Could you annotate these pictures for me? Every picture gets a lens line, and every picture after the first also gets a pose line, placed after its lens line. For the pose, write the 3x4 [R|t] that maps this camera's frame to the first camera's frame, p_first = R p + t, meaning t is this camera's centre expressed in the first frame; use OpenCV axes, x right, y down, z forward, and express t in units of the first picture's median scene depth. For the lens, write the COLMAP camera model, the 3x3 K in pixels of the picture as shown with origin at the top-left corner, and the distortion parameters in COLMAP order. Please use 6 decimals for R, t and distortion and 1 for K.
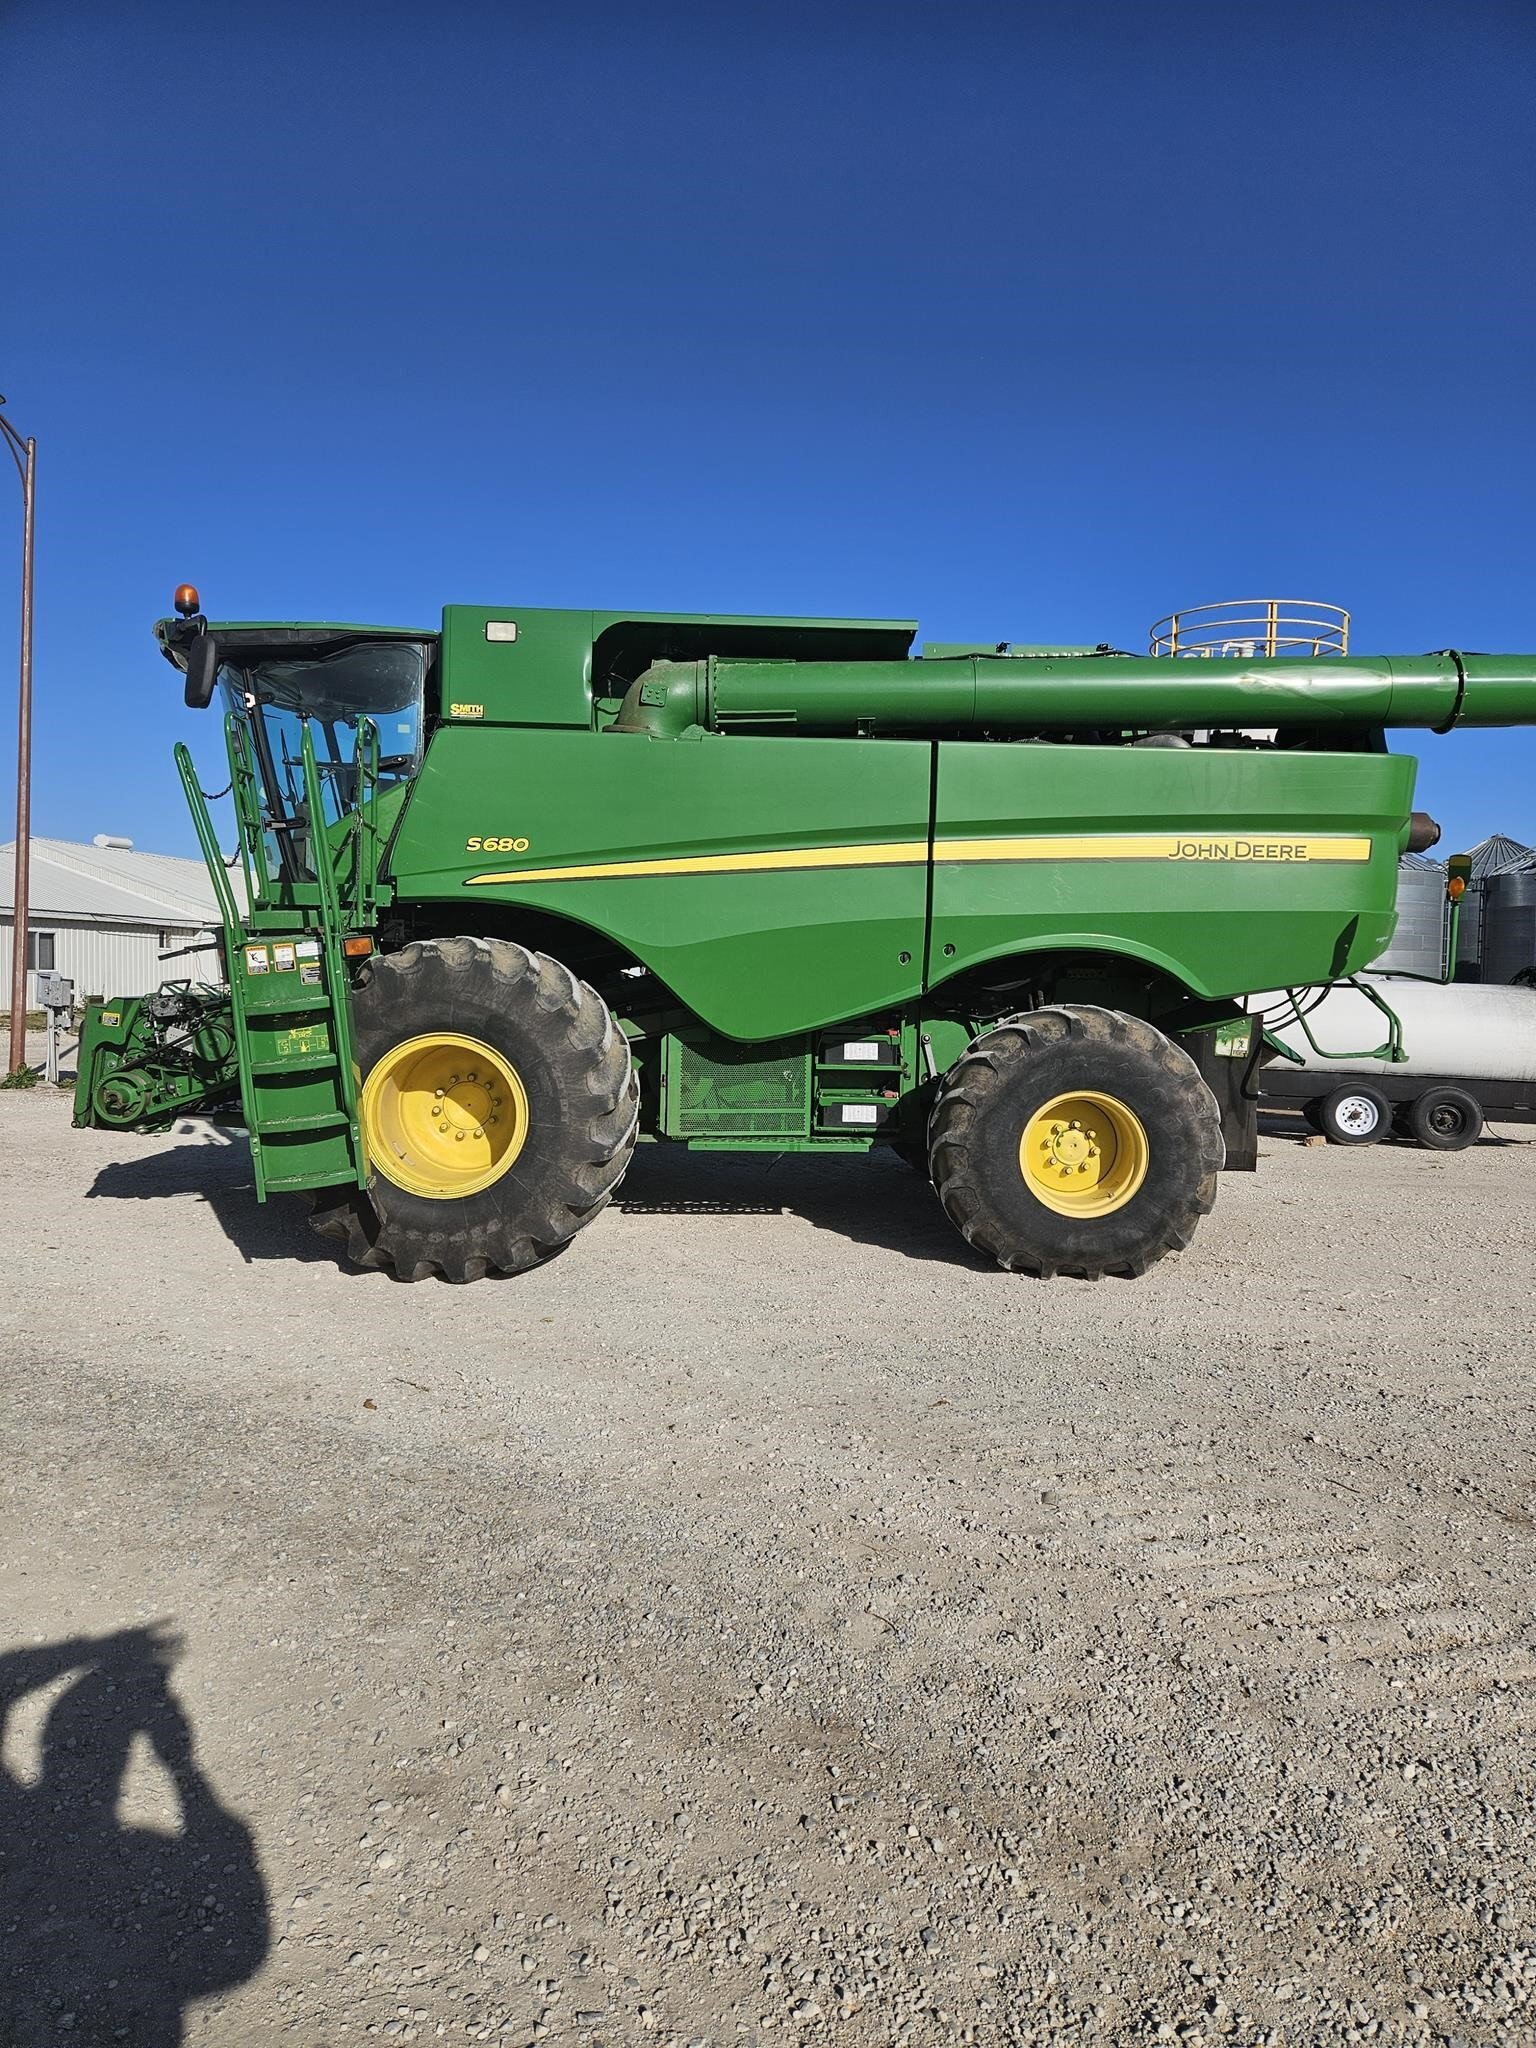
lens RADIAL K [[1782.8, 0, 768.0], [0, 1782.8, 1024.0], [0, 0, 1]] dist [0.109400, -0.138014]
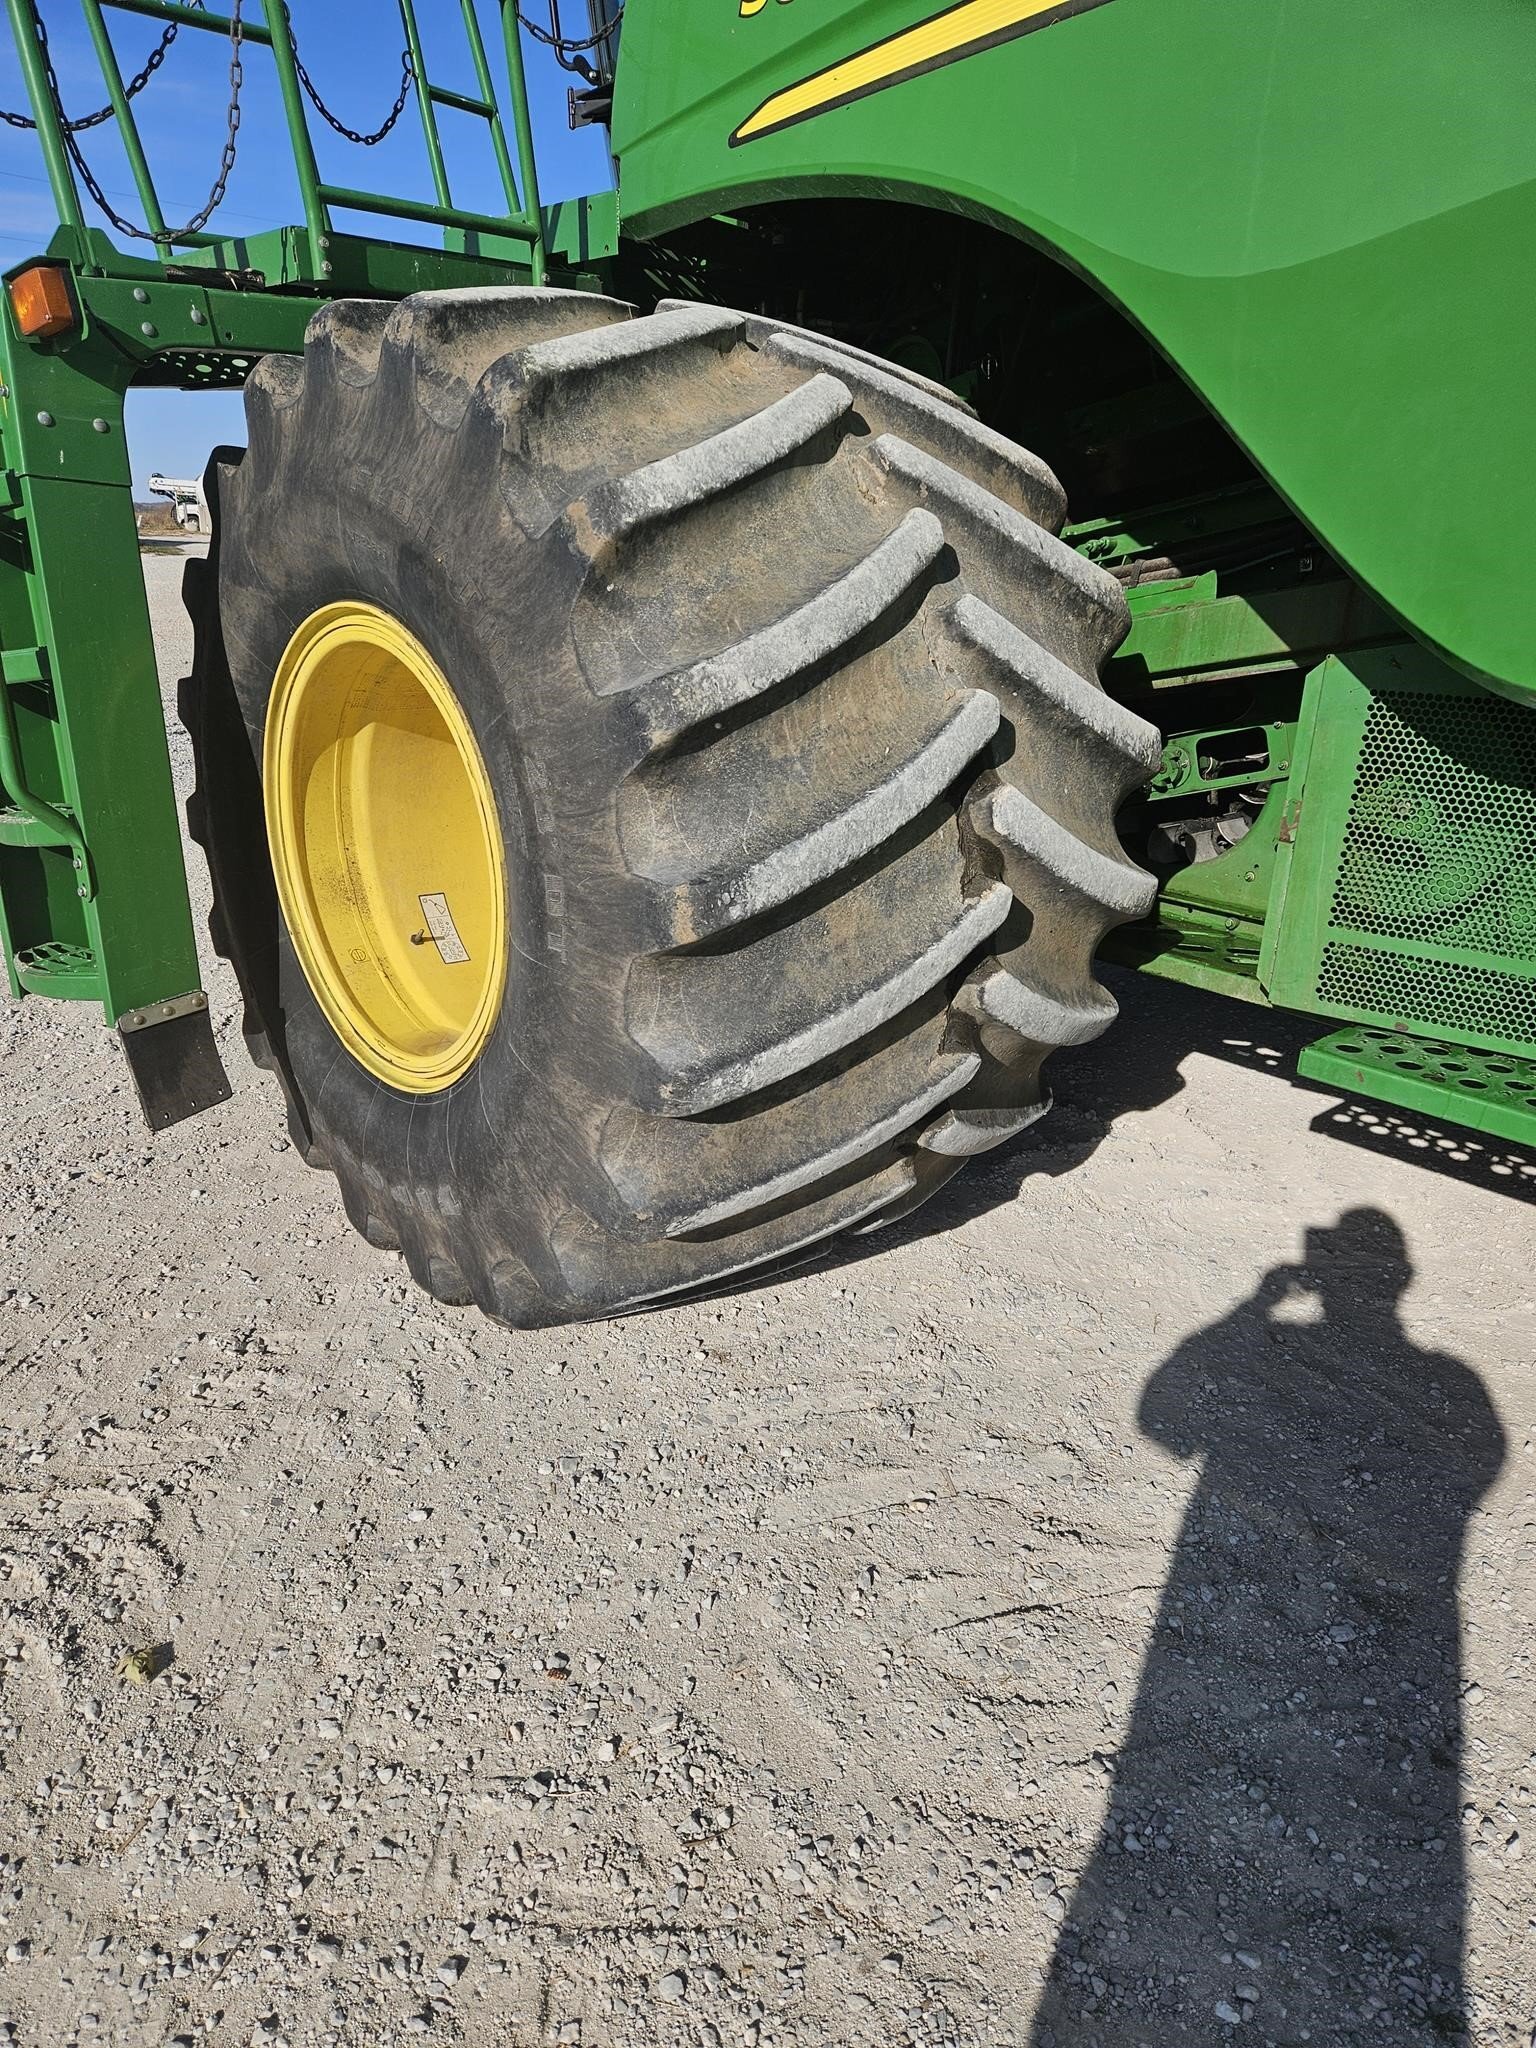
lens RADIAL K [[1354.7, 0, 763.3], [0, 1354.7, 1001.7], [0, 0, 1]] dist [-0.001834, -0.000529]
pose [[0.695428, 0.248844, -0.674134, 0.052116], [-0.071800, 0.957494, 0.279373, 0.000584], [0.715000, -0.145880, 0.683736, 0.855323]]
